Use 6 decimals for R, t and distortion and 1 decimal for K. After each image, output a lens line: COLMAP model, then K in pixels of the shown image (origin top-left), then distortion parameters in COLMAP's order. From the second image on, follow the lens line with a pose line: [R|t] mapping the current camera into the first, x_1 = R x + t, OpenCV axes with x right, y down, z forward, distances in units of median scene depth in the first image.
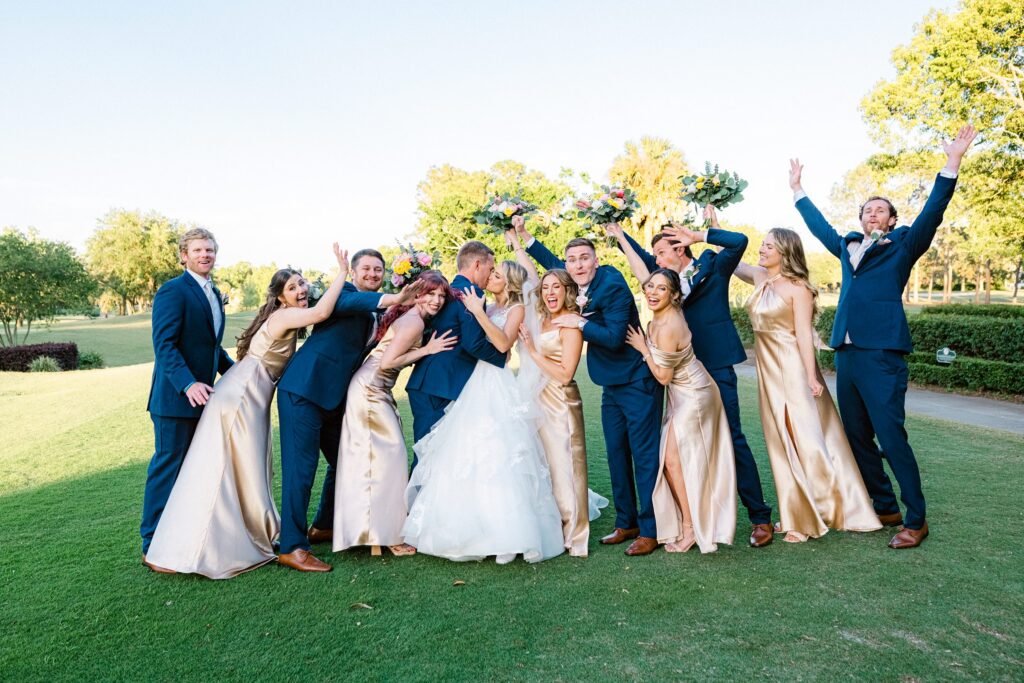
lens RADIAL K [[906.5, 0, 457.0], [0, 906.5, 306.2], [0, 0, 1]] dist [-0.012422, 0.008131]
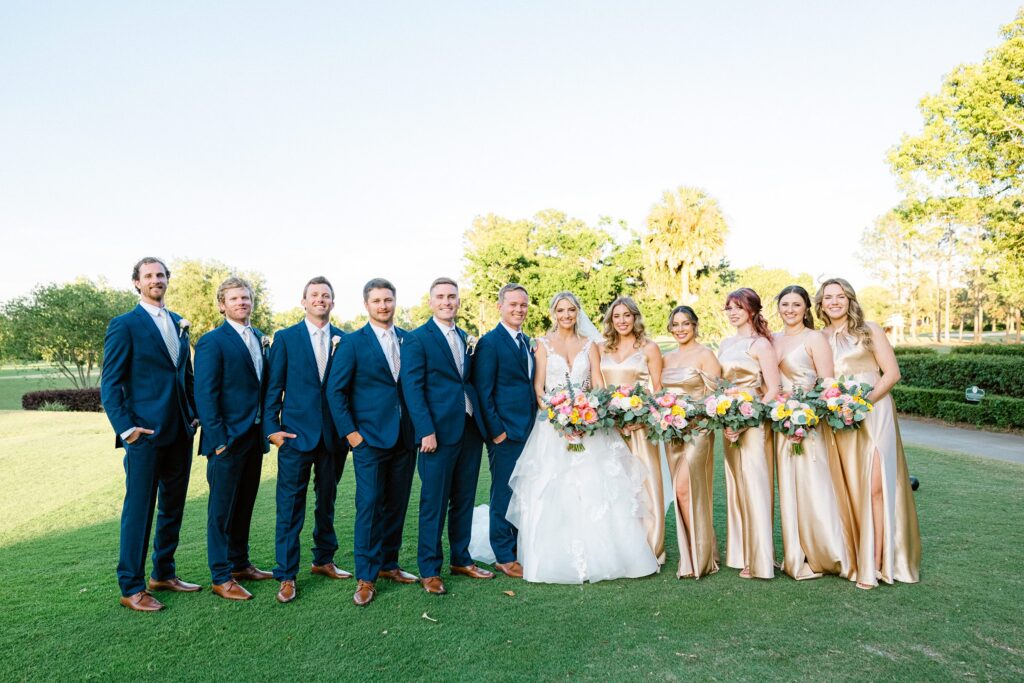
lens RADIAL K [[867.9, 0, 475.5], [0, 867.9, 334.6], [0, 0, 1]] dist [-0.009211, 0.008542]
pose [[0.999550, -0.005440, -0.029484, -0.001936], [0.004965, 0.999857, -0.016145, -0.000269], [0.029567, 0.015992, 0.999435, -0.010731]]
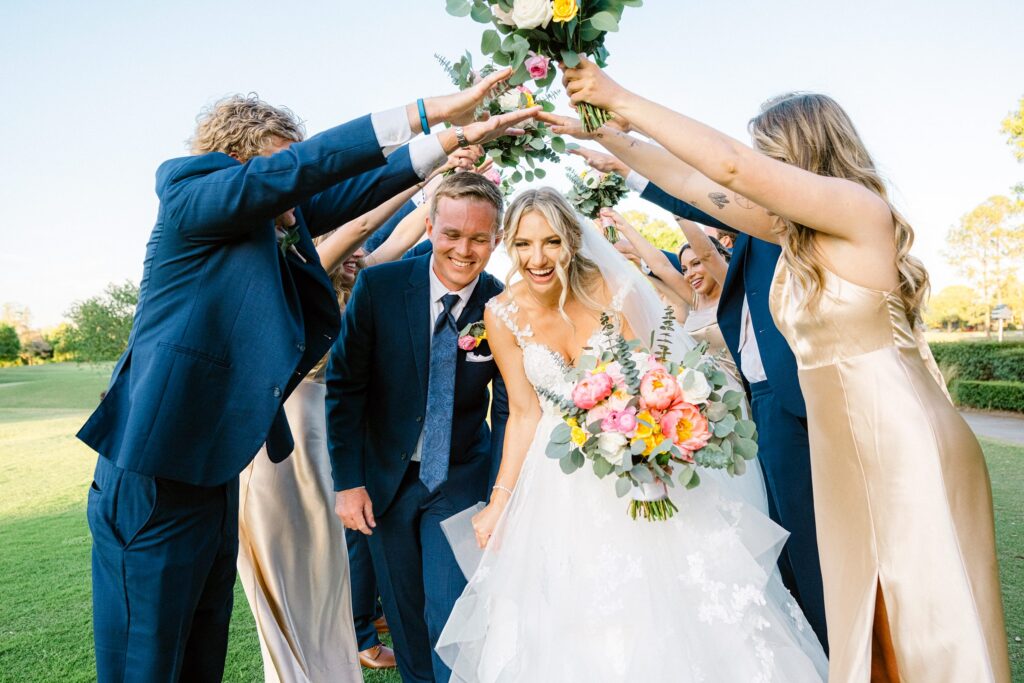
lens RADIAL K [[817.3, 0, 497.1], [0, 817.3, 342.8], [0, 0, 1]] dist [-0.012714, 0.017180]
pose [[0.994069, -0.010983, -0.108196, 0.003728], [0.010077, 0.999909, -0.008923, 0.005636], [0.108284, 0.007780, 0.994090, 0.084863]]
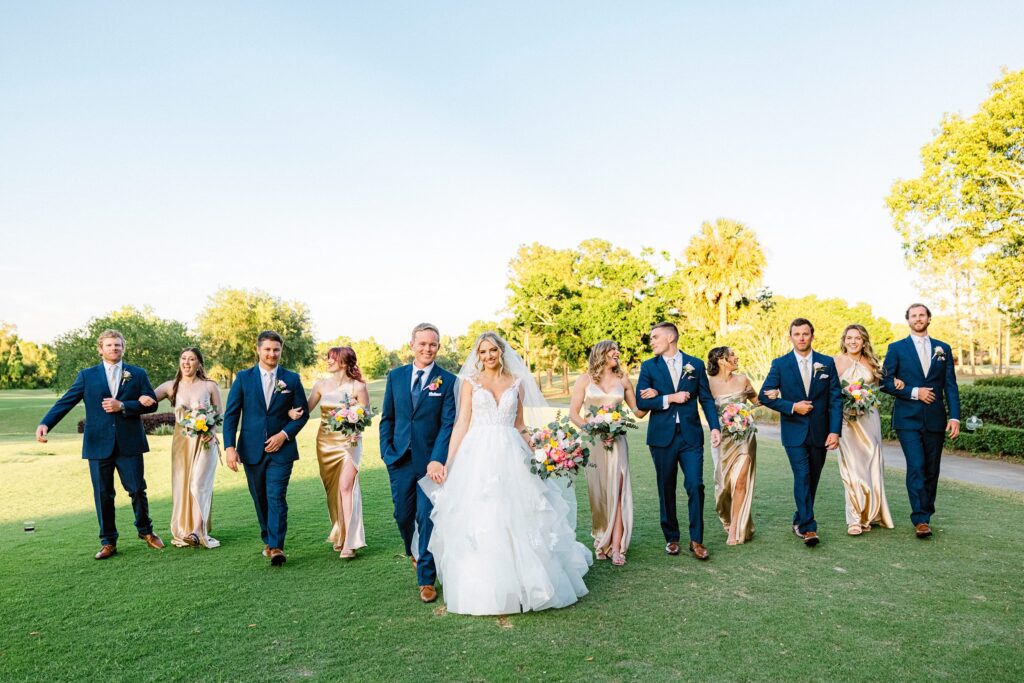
lens RADIAL K [[906.5, 0, 508.8], [0, 906.5, 345.5], [0, 0, 1]] dist [-0.012422, 0.008131]
pose [[0.998700, -0.003514, -0.050849, 0.032053], [0.001638, 0.999317, -0.036903, -0.000397], [0.050944, 0.036772, 0.998024, -0.121312]]
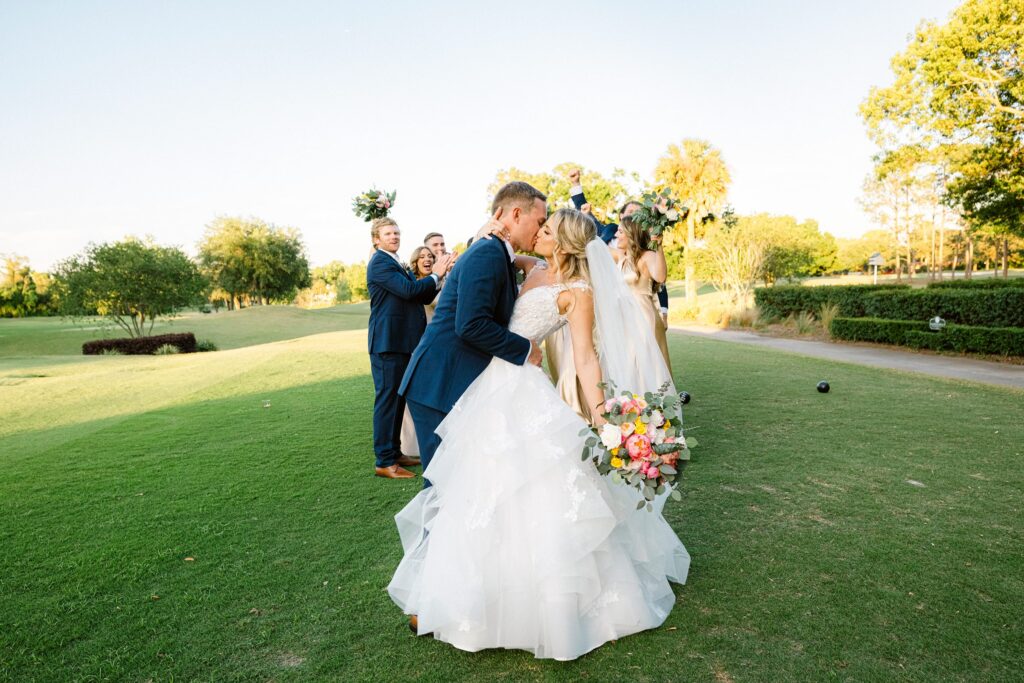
lens RADIAL K [[817.3, 0, 514.4], [0, 817.3, 342.4], [0, 0, 1]] dist [-0.012714, 0.017180]
pose [[0.999471, -0.025087, -0.020714, 0.018194], [0.026215, 0.998078, 0.056149, 0.005615], [0.019266, -0.056662, 0.998208, -0.055765]]
